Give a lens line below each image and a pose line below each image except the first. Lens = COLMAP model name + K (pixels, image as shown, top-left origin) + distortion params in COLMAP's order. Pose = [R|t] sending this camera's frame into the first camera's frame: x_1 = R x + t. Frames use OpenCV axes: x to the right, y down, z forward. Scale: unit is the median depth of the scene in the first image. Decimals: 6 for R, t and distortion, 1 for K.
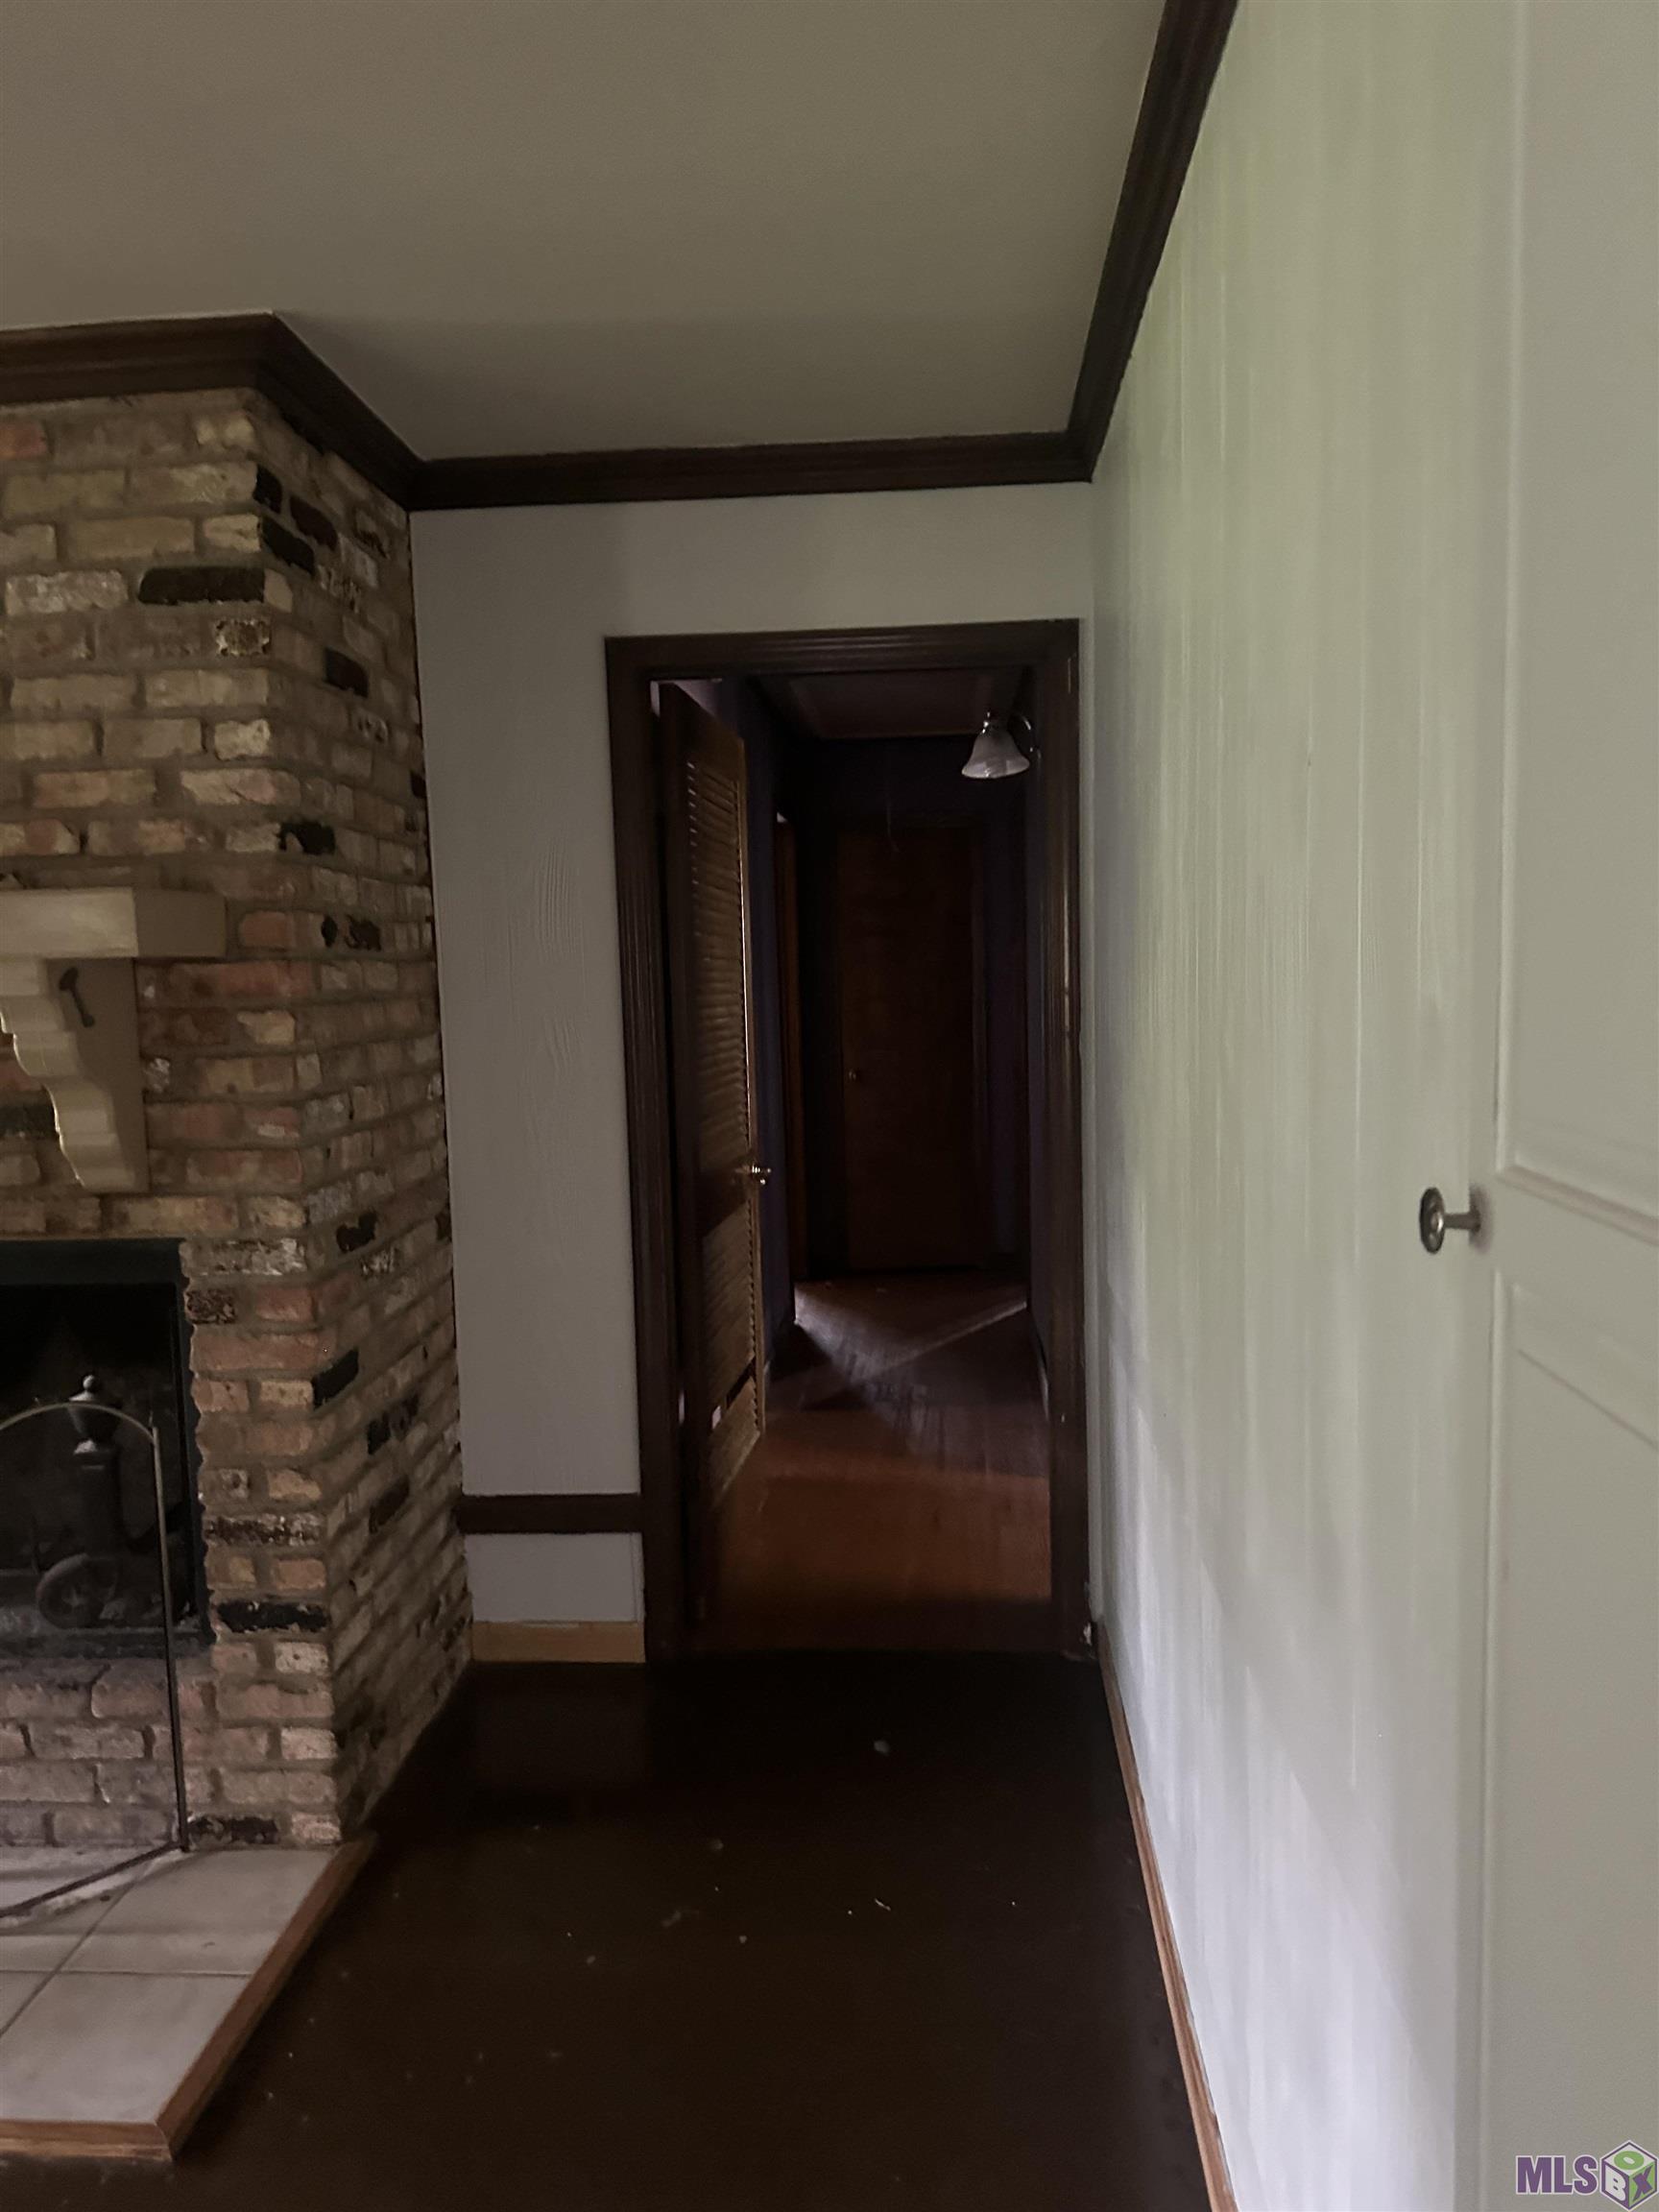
lens RADIAL K [[1565.0, 0, 829.5], [0, 1565.0, 1106.0], [0, 0, 1]] dist [0.060407, -0.072831]
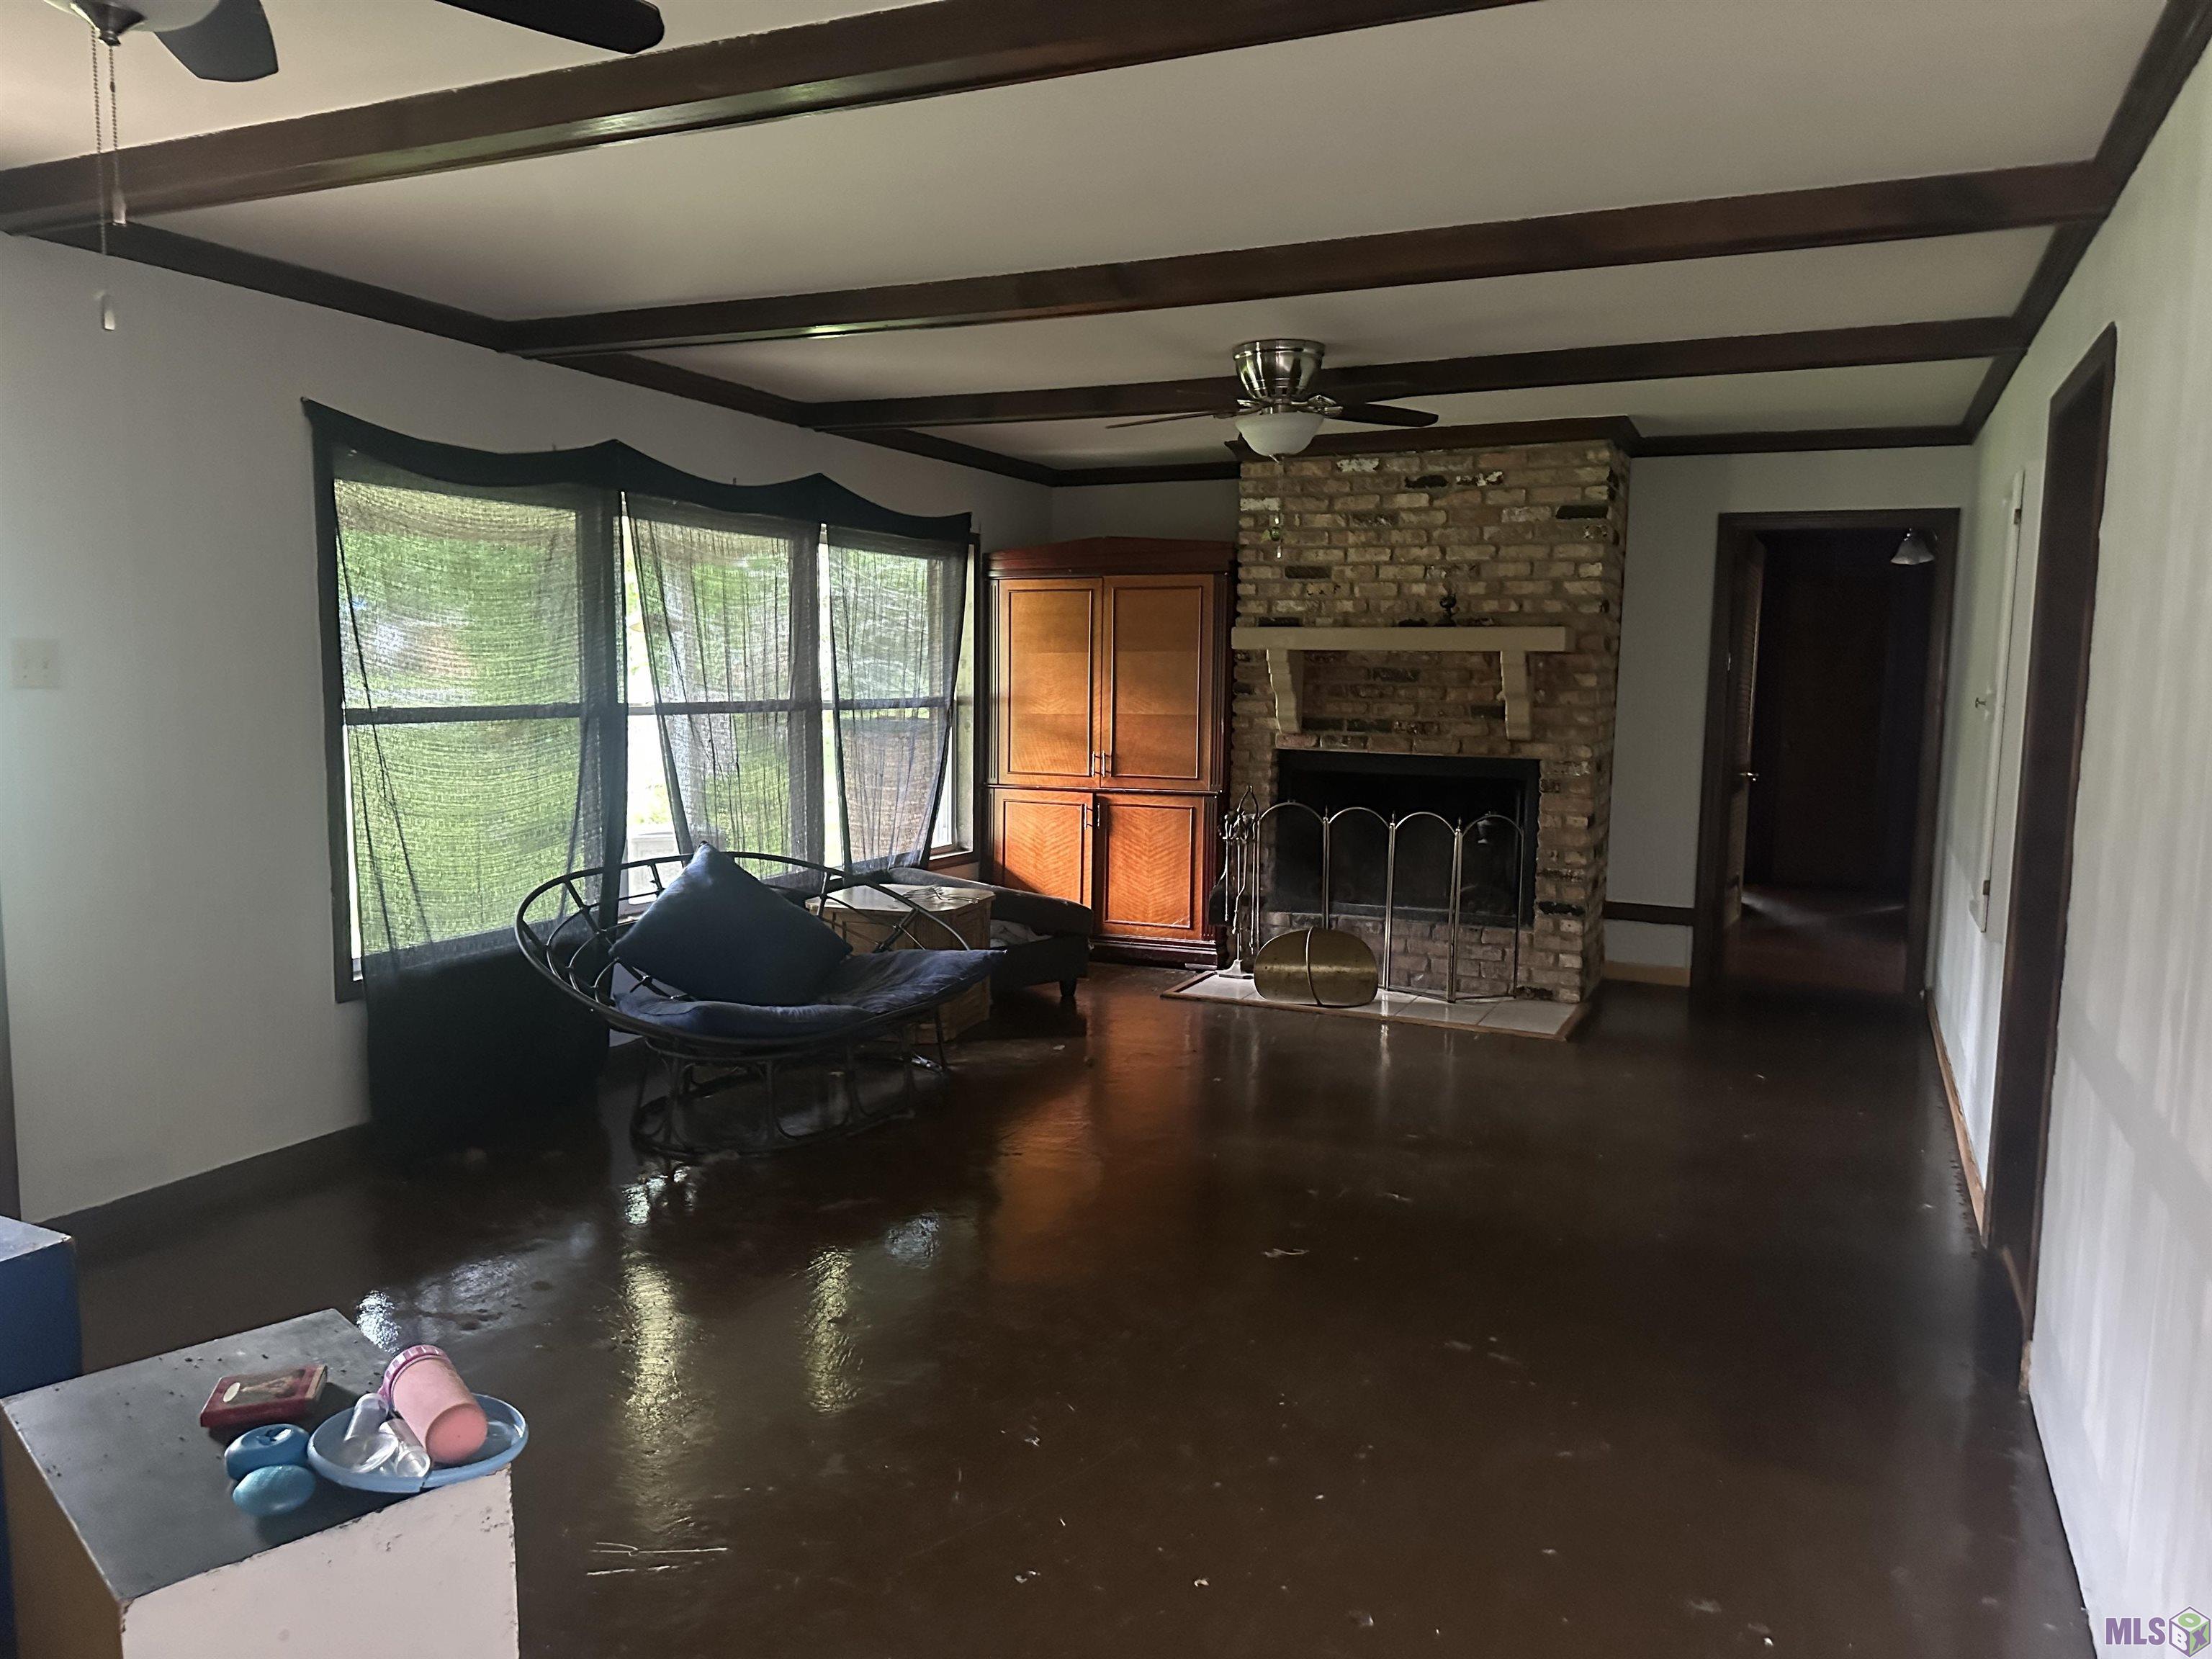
lens RADIAL K [[1558.0, 0, 1107.5], [0, 1558.0, 836.7], [0, 0, 1]] dist [0.199645, -0.402655]
pose [[0.936067, 0.082171, -0.342093, -0.177900], [-0.078383, 0.996612, 0.024906, 0.204325], [0.342980, 0.003500, 0.939336, -1.721909]]
